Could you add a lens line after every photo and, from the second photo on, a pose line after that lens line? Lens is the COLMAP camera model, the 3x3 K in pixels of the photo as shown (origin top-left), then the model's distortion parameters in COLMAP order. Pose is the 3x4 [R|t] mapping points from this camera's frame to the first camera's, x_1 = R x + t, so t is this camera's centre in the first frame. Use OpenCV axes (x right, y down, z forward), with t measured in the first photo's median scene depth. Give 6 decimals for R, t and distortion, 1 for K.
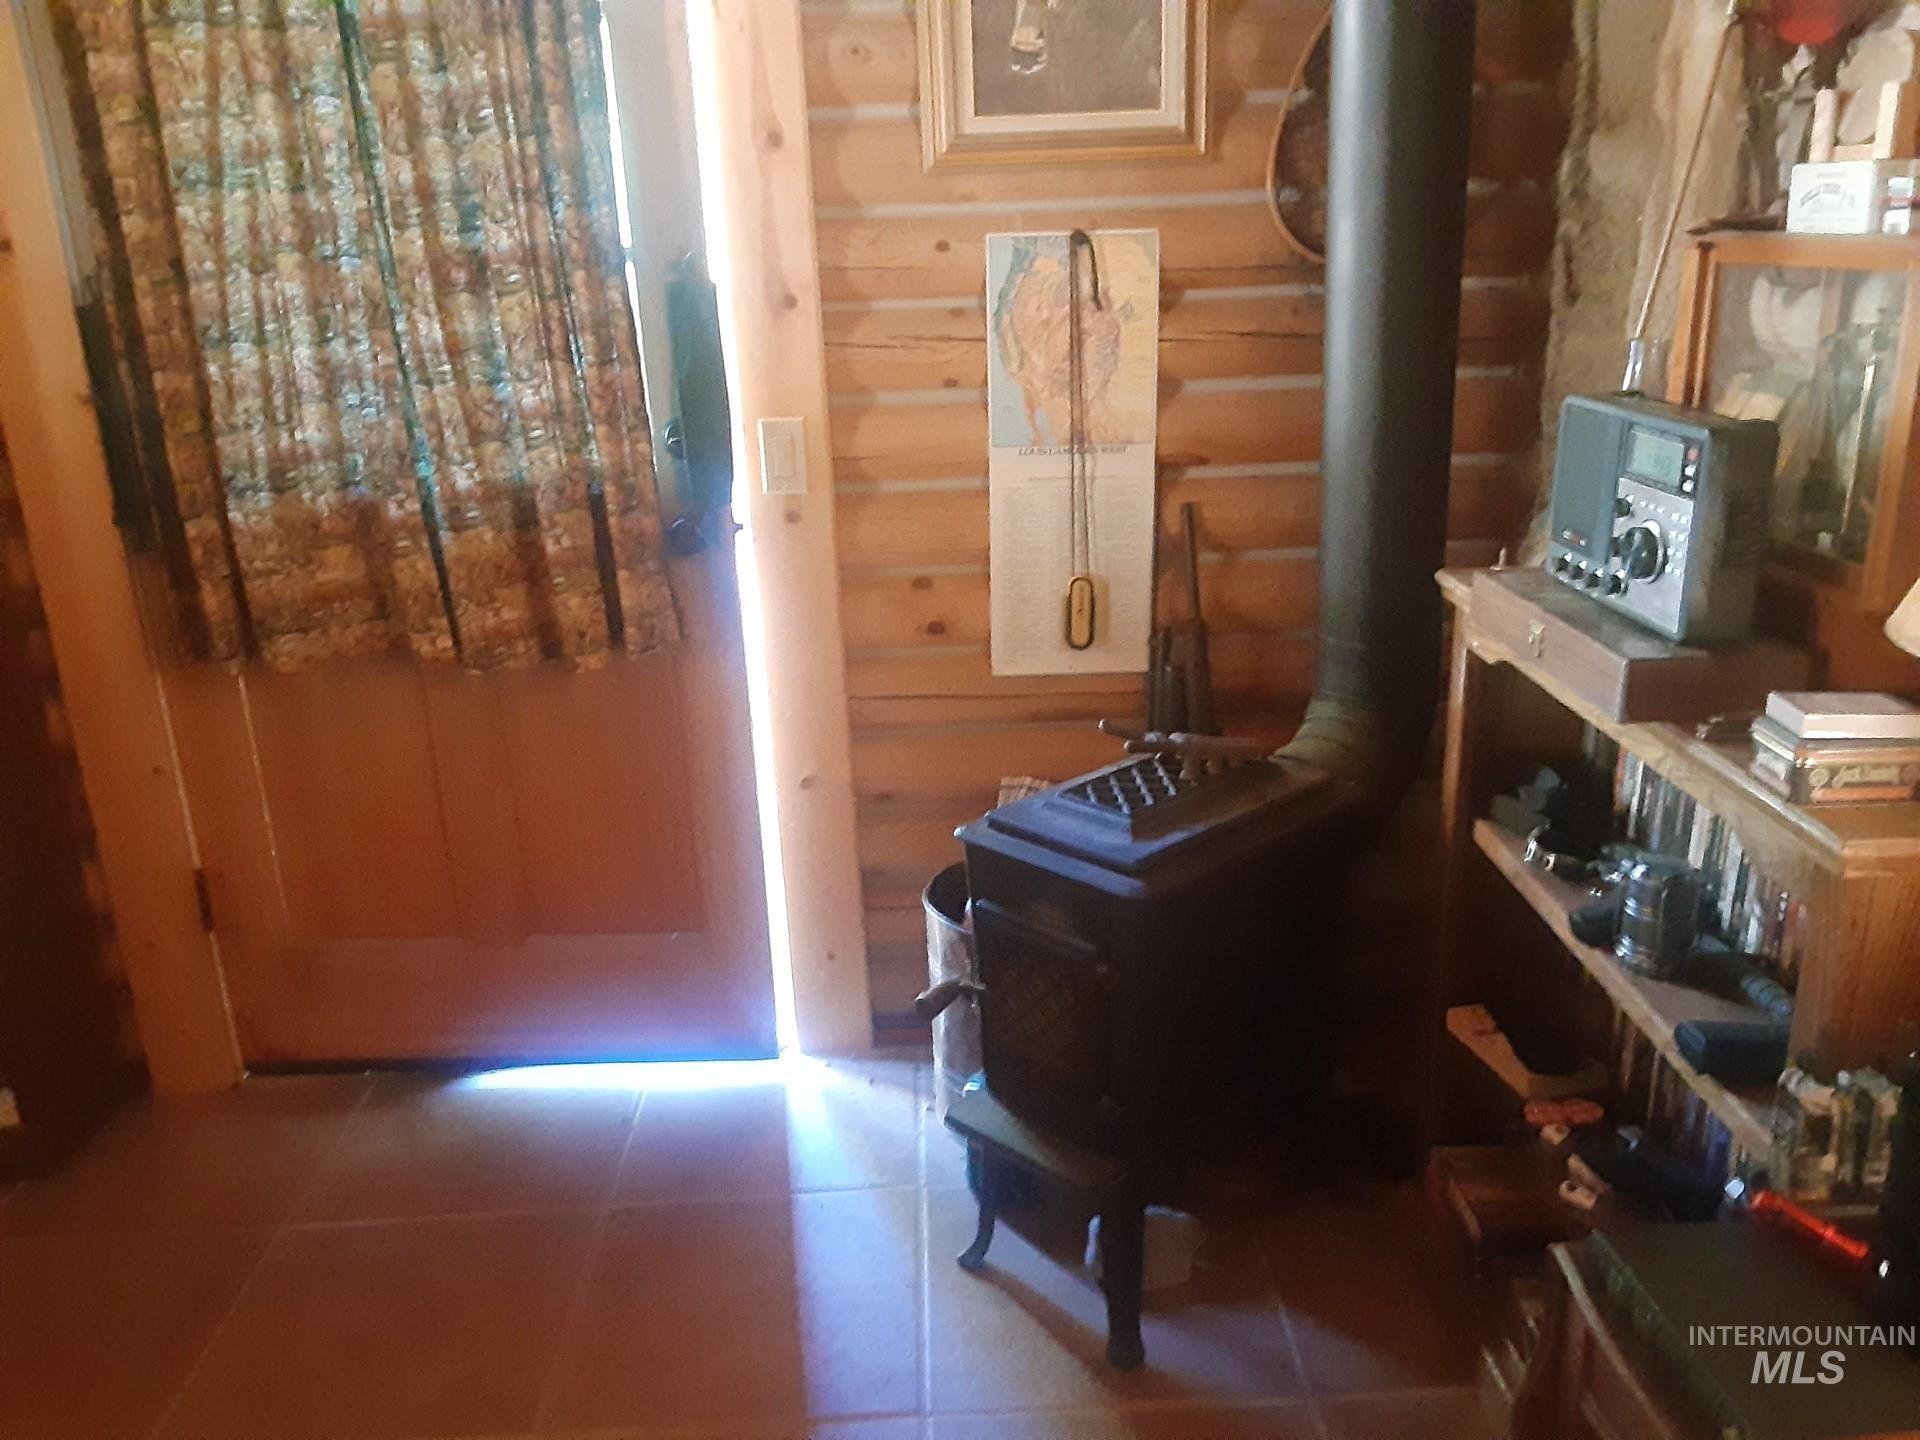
lens RADIAL K [[1551.3, 0, 957.9], [0, 1551.3, 726.1], [0, 0, 1]] dist [0.106424, -0.165248]
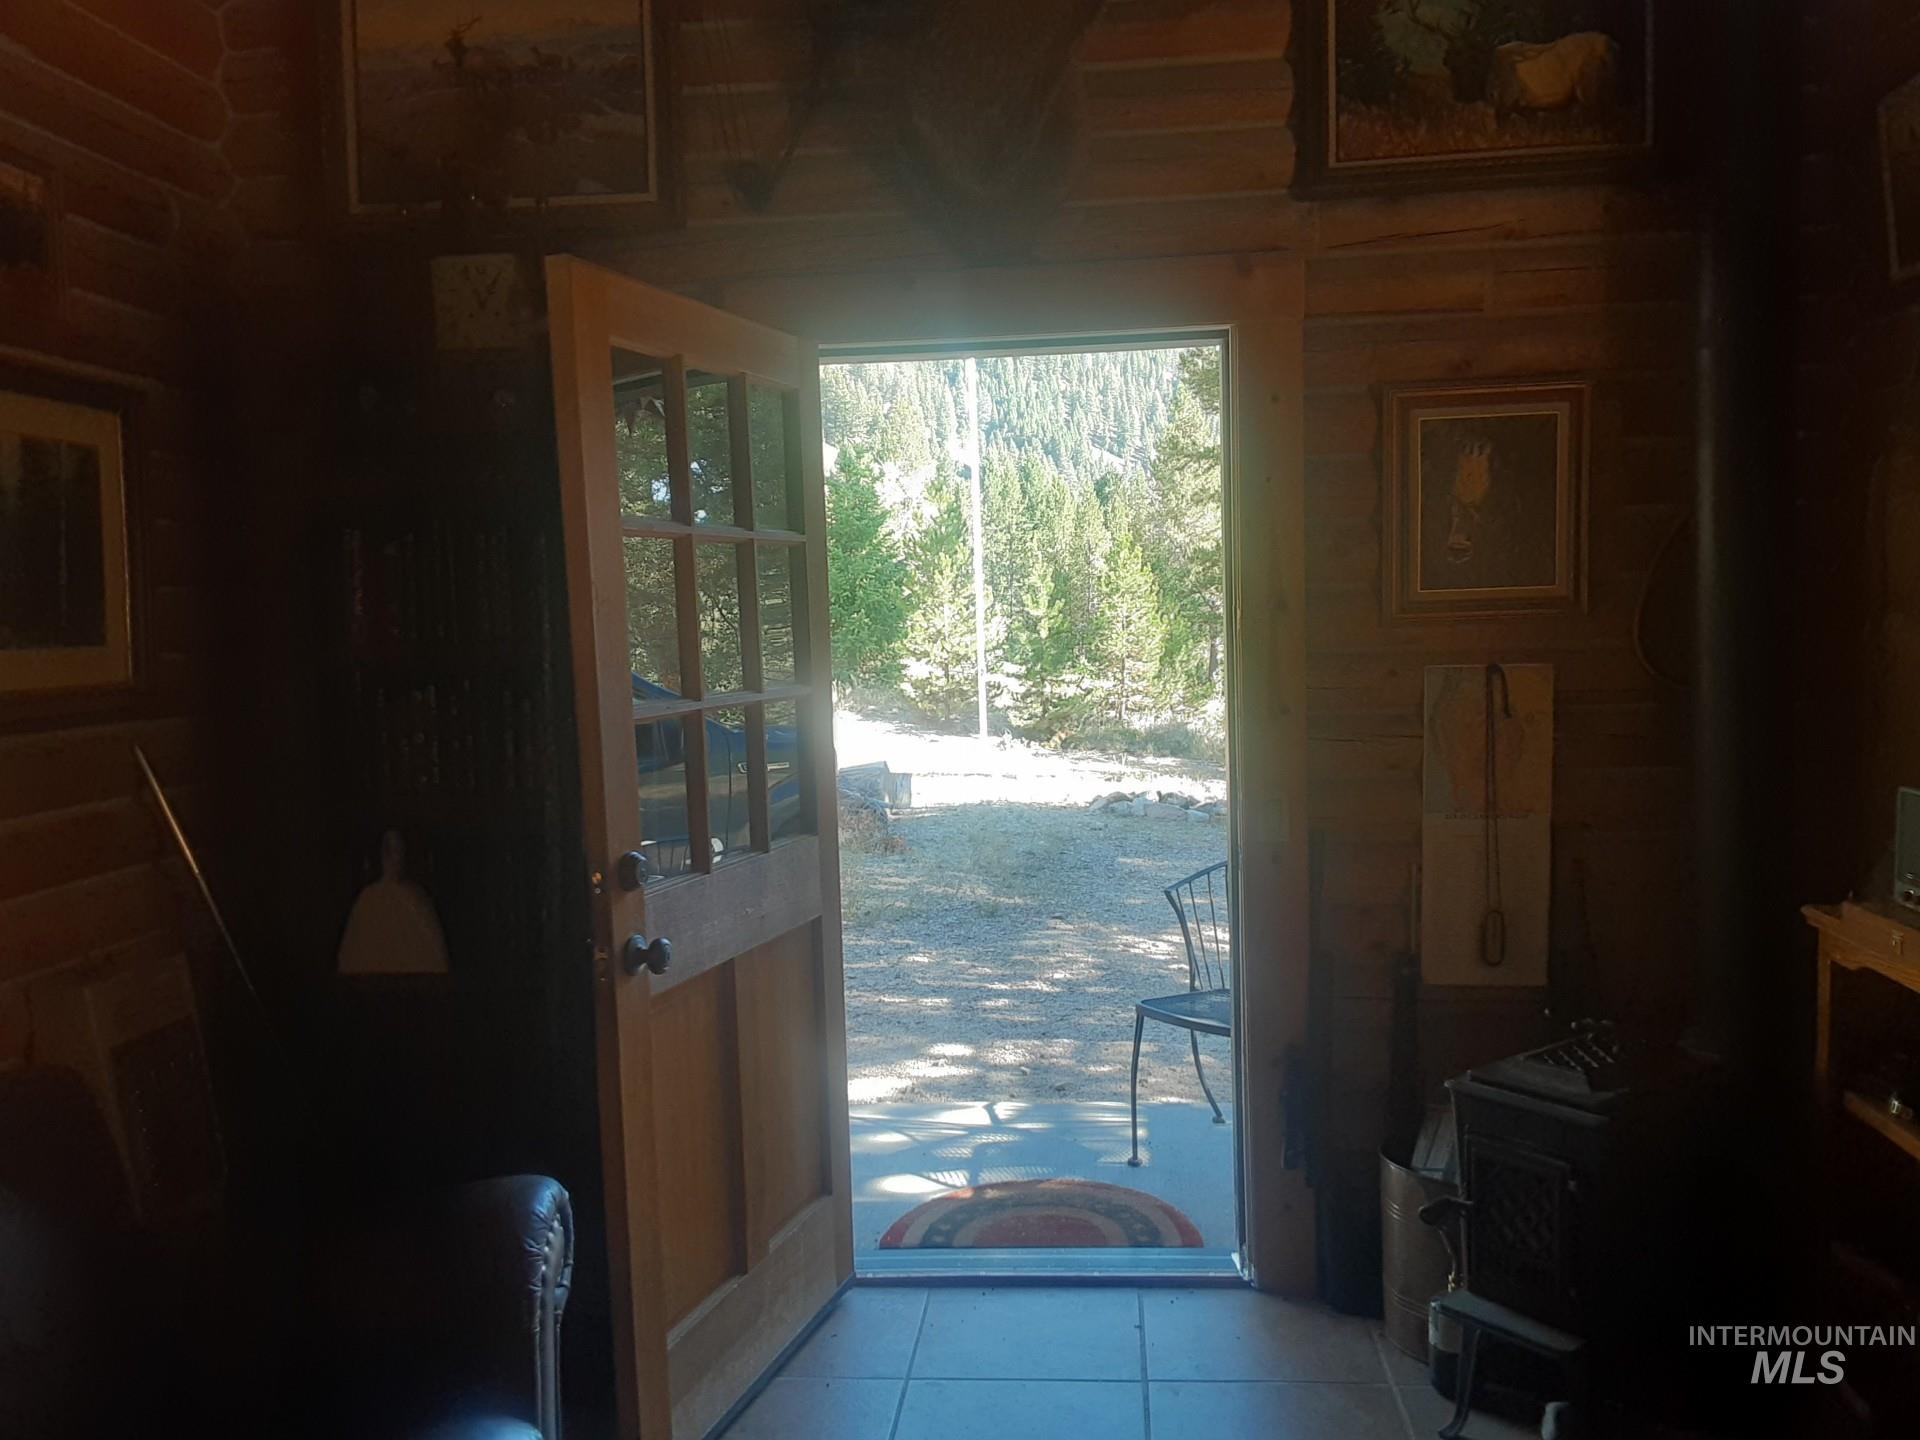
lens RADIAL K [[1562.3, 0, 970.9], [0, 1562.3, 744.0], [0, 0, 1]] dist [0.115110, -0.158157]
pose [[0.993625, 0.013683, -0.111899, -0.239066], [-0.038372, 0.974386, -0.221585, 0.090830], [0.106001, 0.224466, 0.968699, -0.428283]]
